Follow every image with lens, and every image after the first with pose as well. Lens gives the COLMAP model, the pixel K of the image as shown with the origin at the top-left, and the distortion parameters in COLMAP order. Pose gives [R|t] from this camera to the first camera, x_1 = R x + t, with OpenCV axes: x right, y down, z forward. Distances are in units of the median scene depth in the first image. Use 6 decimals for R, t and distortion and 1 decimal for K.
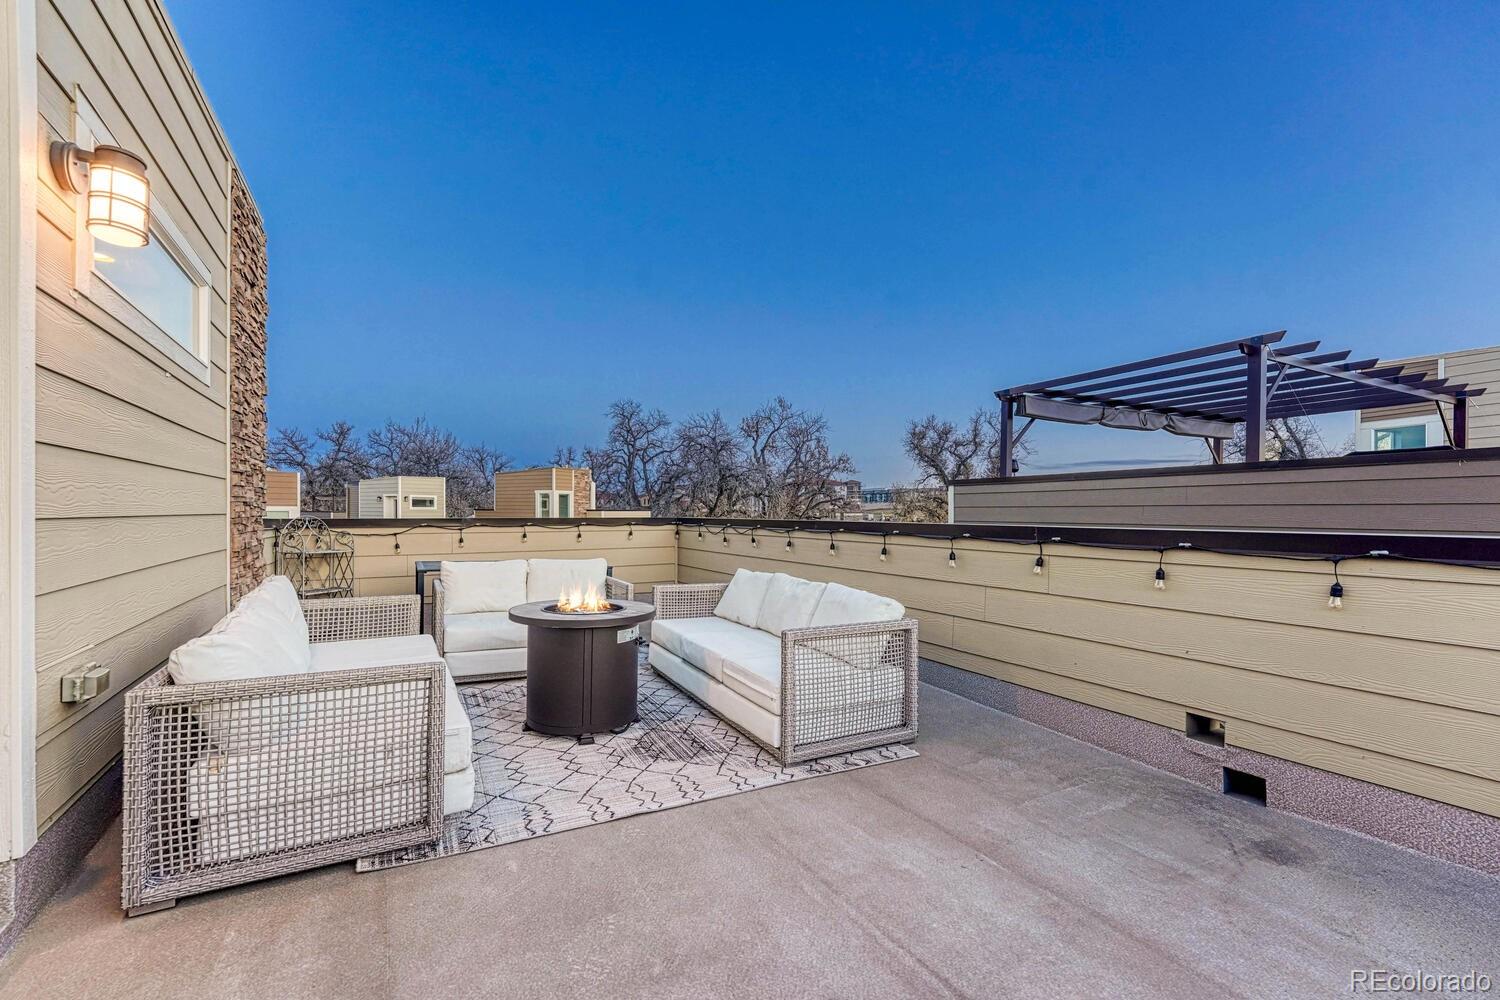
lens RADIAL K [[646.5, 0, 742.1], [0, 646.5, 507.9], [0, 0, 1]] dist [-0.001773, -0.000194]
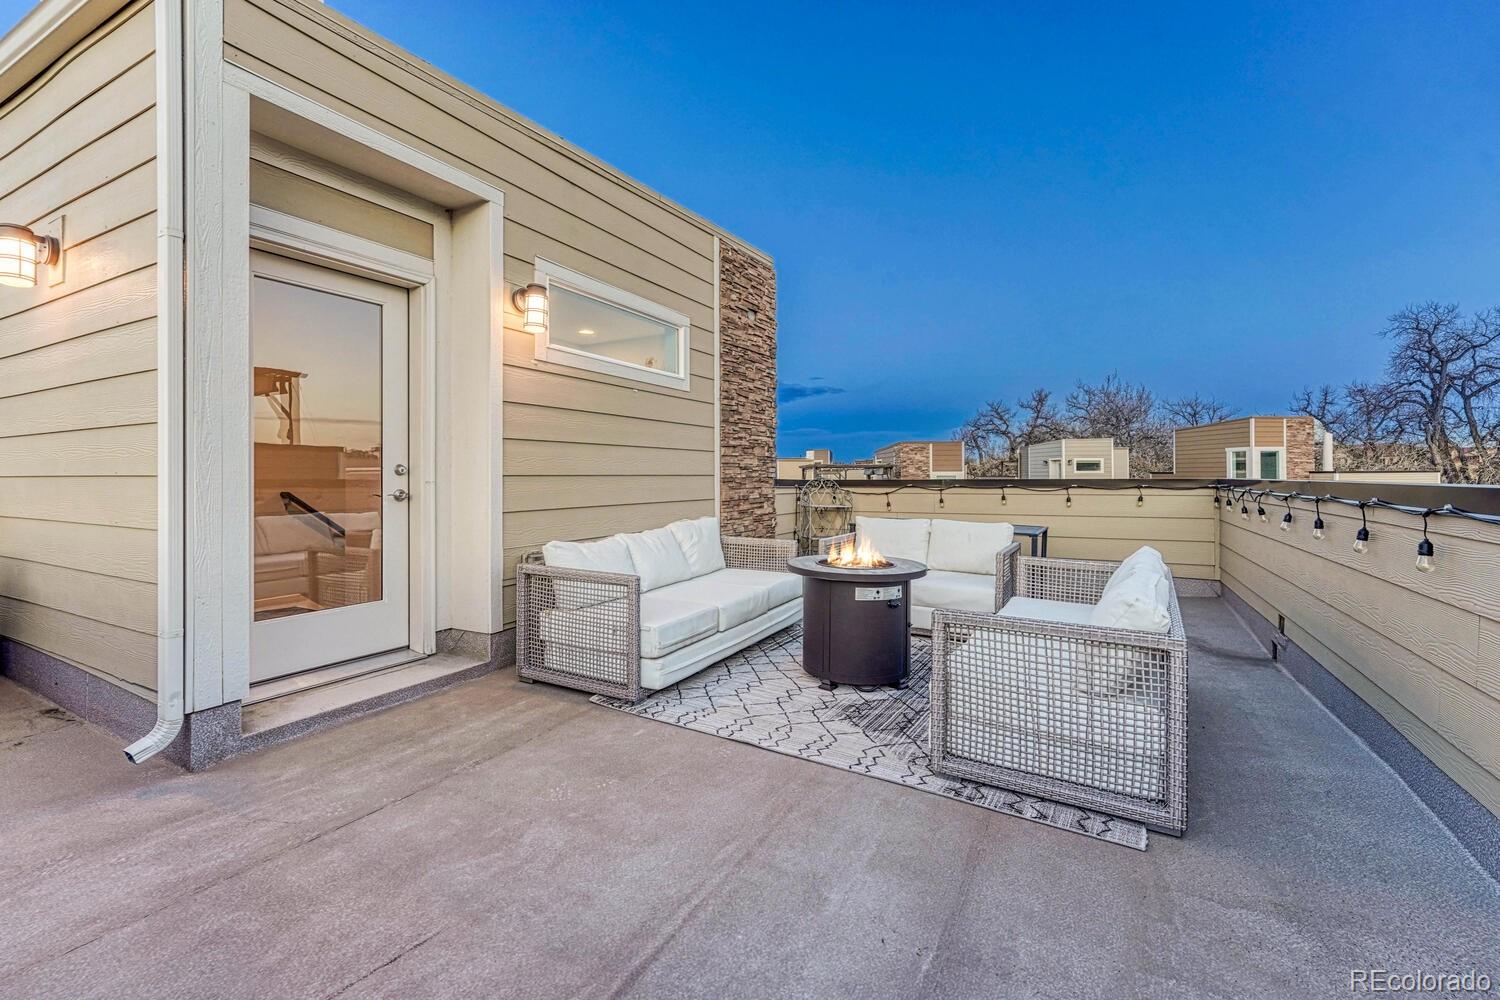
lens RADIAL K [[646.5, 0, 685.2], [0, 646.5, 473.8], [0, 0, 1]] dist [-0.001773, -0.000194]
pose [[0.478620, -0.008587, -0.877980, 0.581972], [0.010023, 0.999940, -0.004316, 0.015201], [0.877965, -0.006735, 0.478677, 0.295976]]
